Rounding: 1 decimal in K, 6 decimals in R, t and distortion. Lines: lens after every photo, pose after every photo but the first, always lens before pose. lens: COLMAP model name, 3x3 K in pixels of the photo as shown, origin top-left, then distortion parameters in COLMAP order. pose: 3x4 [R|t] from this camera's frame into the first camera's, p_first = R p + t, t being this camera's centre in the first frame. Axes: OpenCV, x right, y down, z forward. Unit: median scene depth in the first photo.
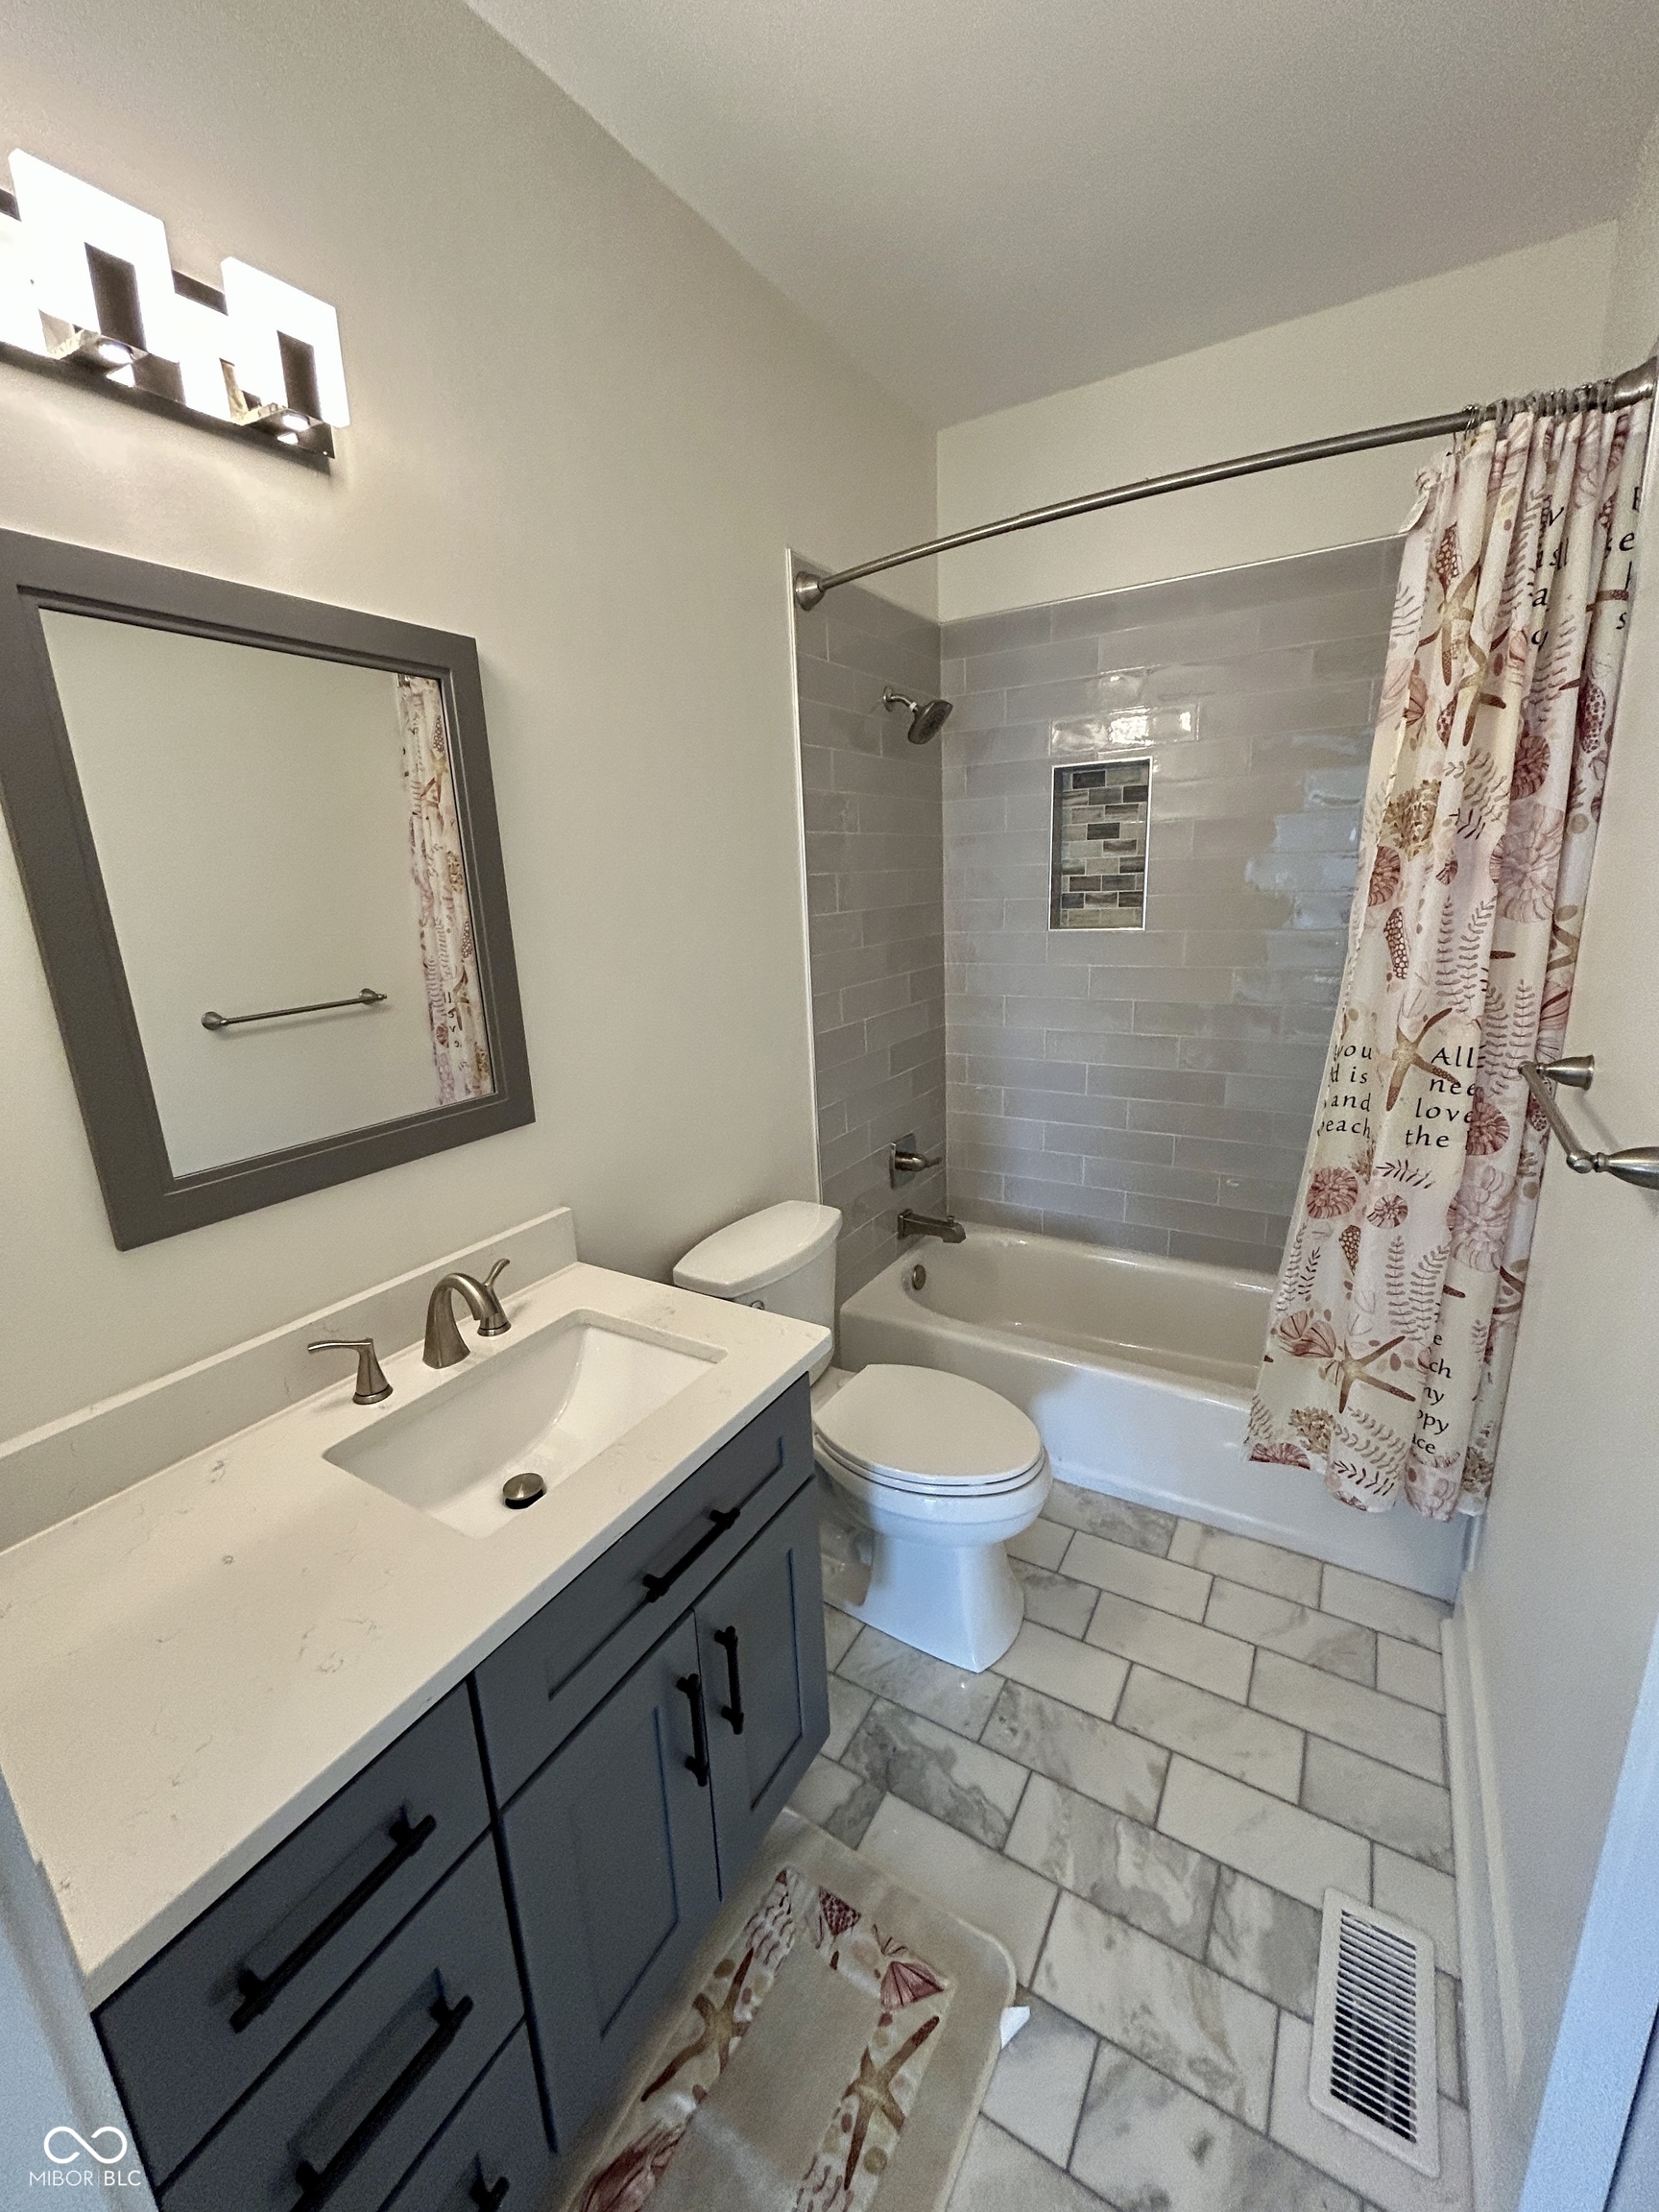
lens RADIAL K [[889.1, 0, 830.2], [0, 889.1, 1098.2], [0, 0, 1]] dist [-0.000099, 0.000826]
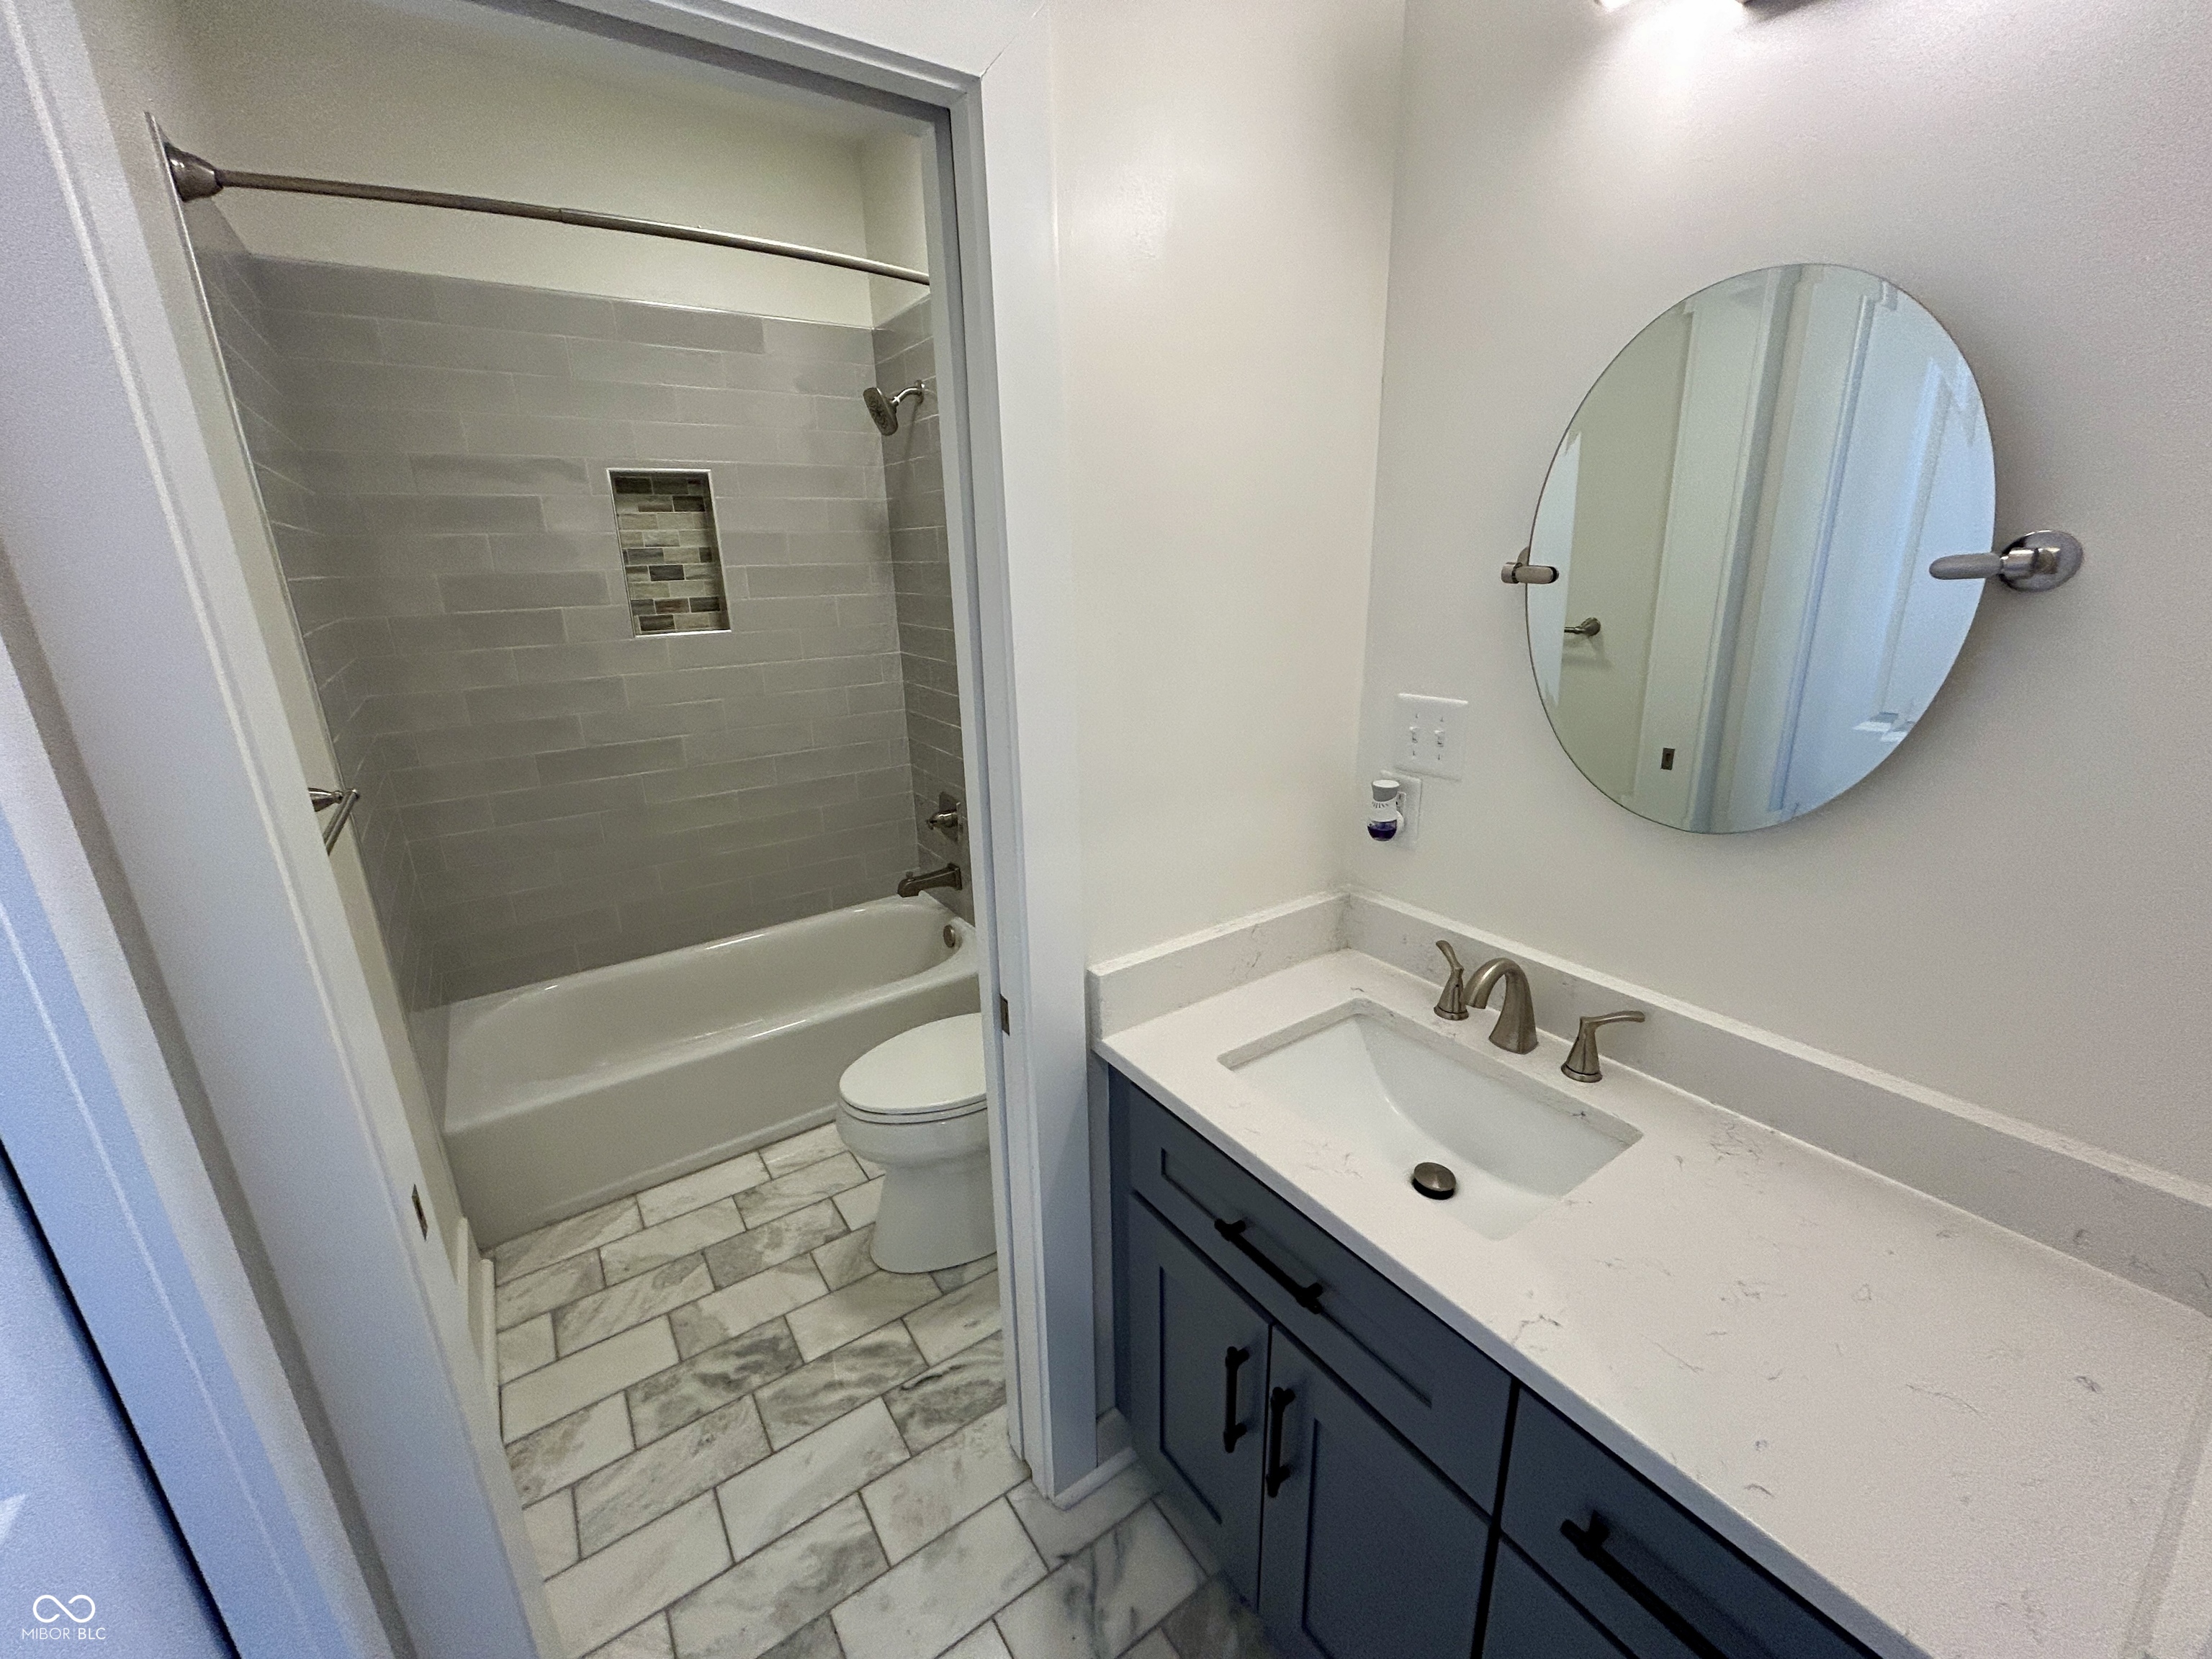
lens RADIAL K [[889.1, 0, 1098.6], [0, 889.1, 830.5], [0, 0, 1]] dist [-0.000099, 0.000826]
pose [[-0.407711, 0.305363, -0.860538, 0.576258], [-0.197186, 0.890743, 0.409506, -0.251469], [0.891566, 0.336646, -0.302952, 0.925133]]
